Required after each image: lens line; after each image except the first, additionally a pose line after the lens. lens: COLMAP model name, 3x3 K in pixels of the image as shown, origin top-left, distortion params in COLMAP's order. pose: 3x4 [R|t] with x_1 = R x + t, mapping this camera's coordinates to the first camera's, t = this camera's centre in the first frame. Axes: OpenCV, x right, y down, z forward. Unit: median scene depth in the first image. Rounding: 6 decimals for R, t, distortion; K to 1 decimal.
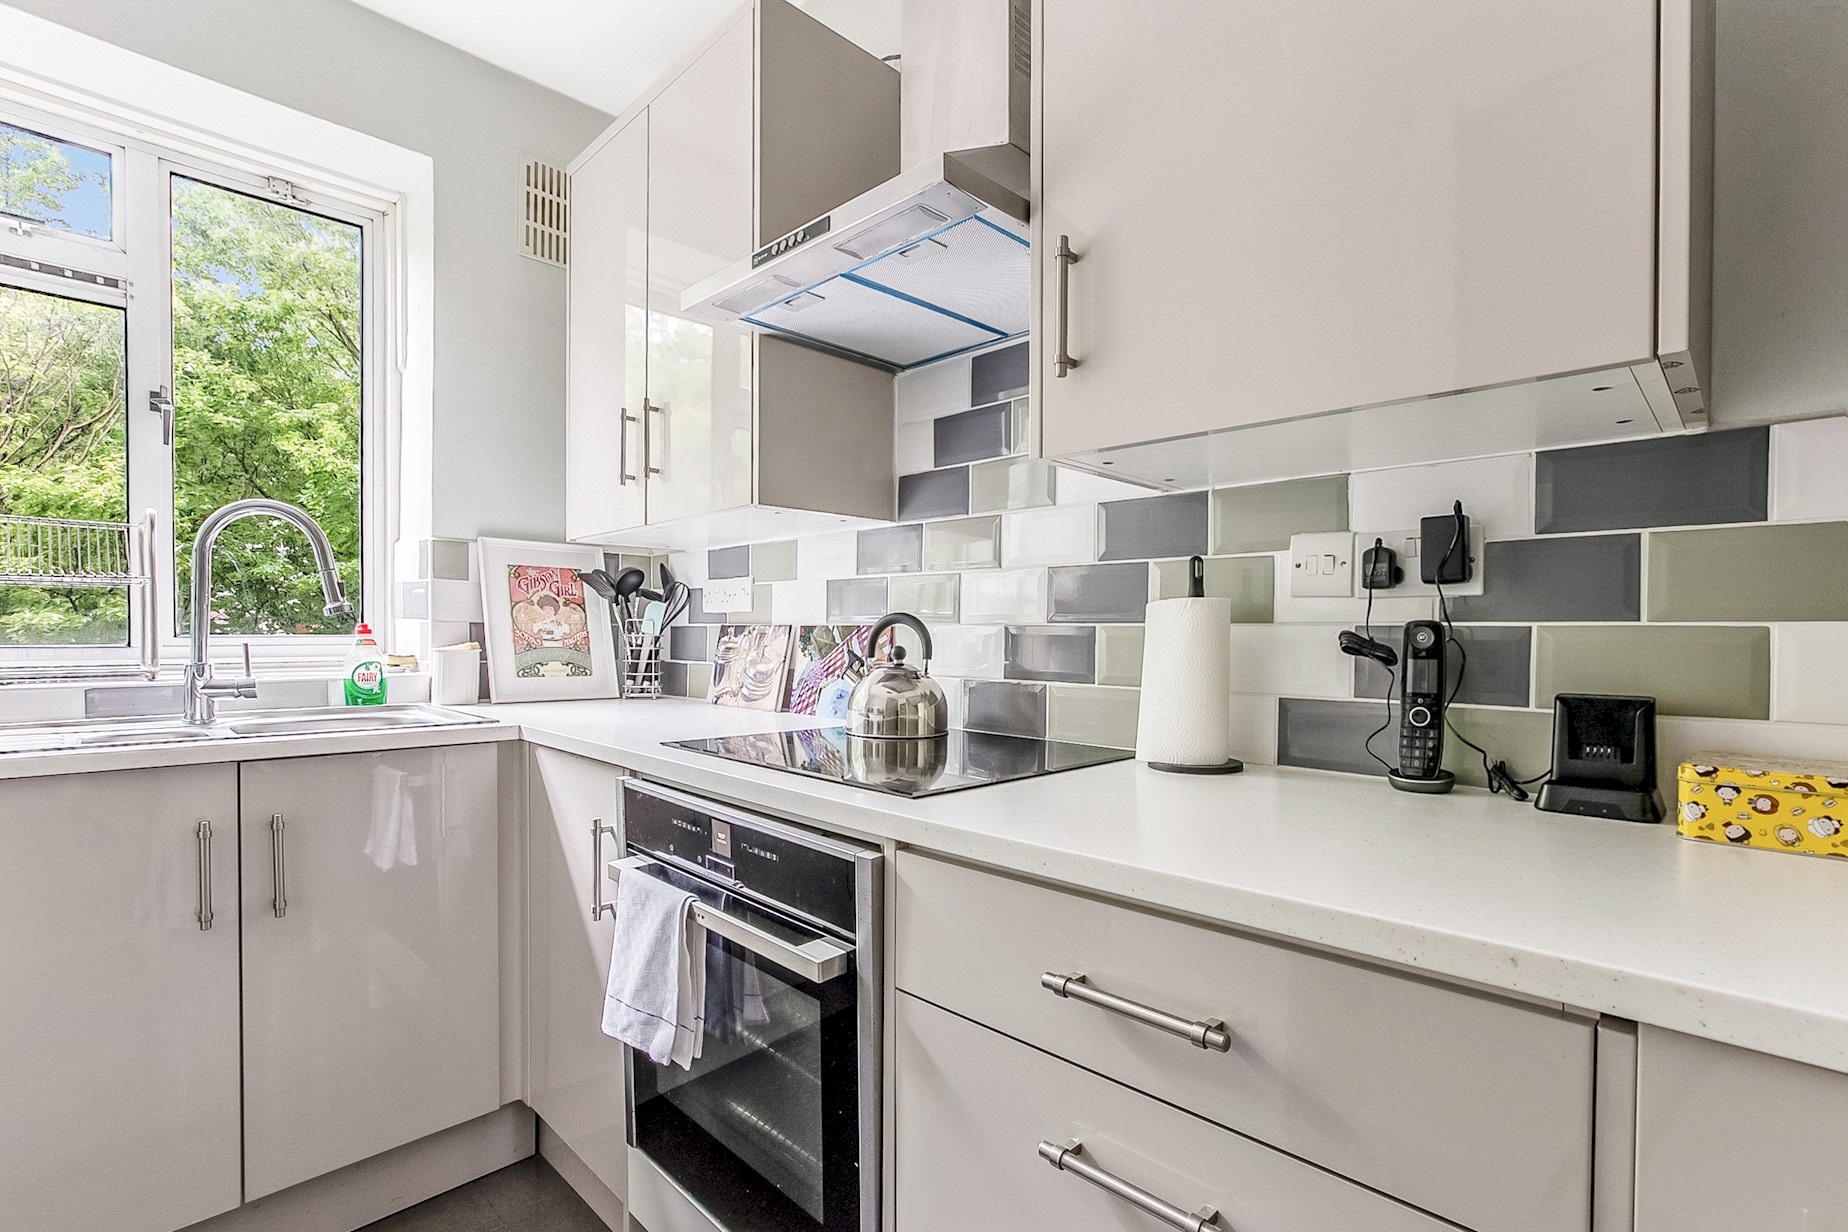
lens RADIAL K [[842.8, 0, 926.8], [0, 842.8, 637.2], [0, 0, 1]] dist [-0.000261, 0.000095]
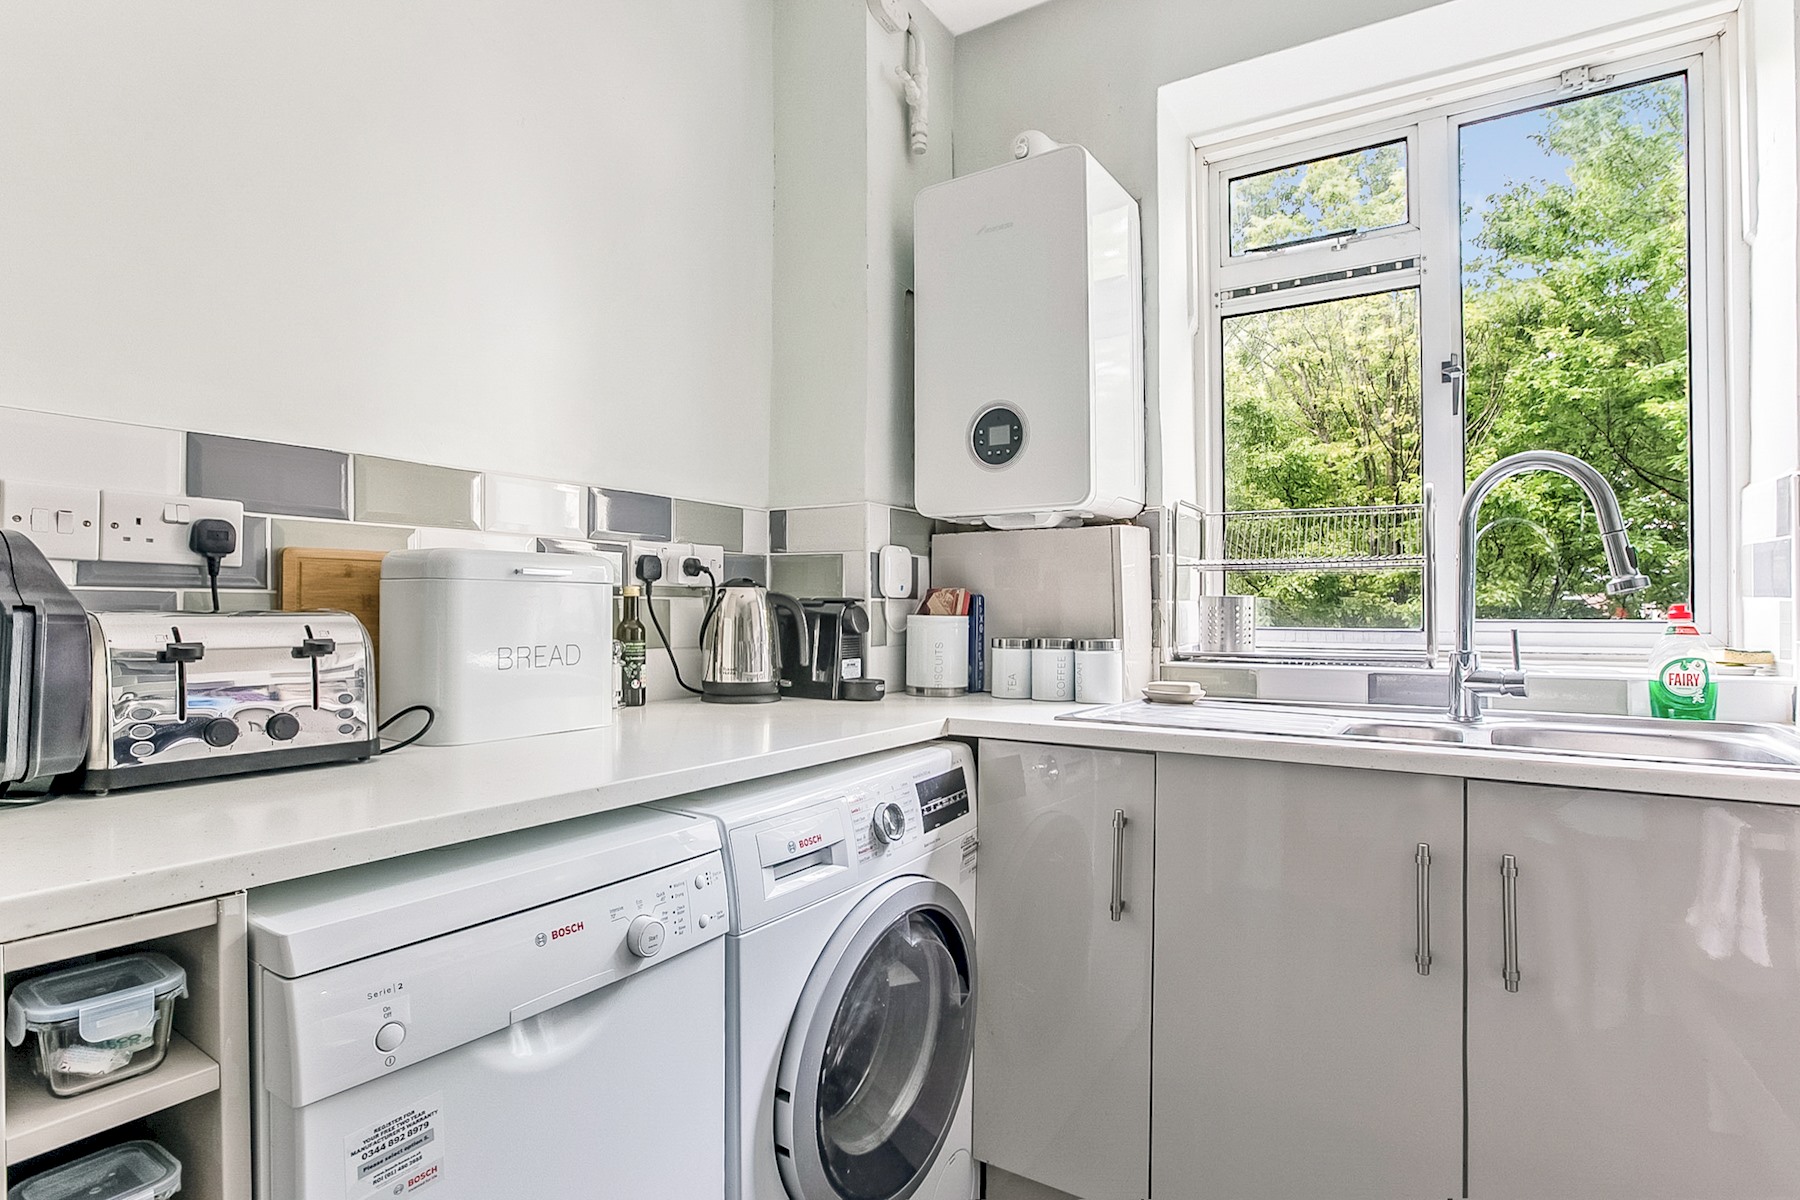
lens RADIAL K [[911.7, 0, 900.0], [0, 911.7, 600.0], [0, 0, 1]] dist [-0.014893, 0.000061]
pose [[0.210759, -0.017446, -0.977382, -0.060782], [-0.009746, 0.999754, -0.019946, 0.001970], [0.977490, 0.013729, 0.210537, 0.203184]]
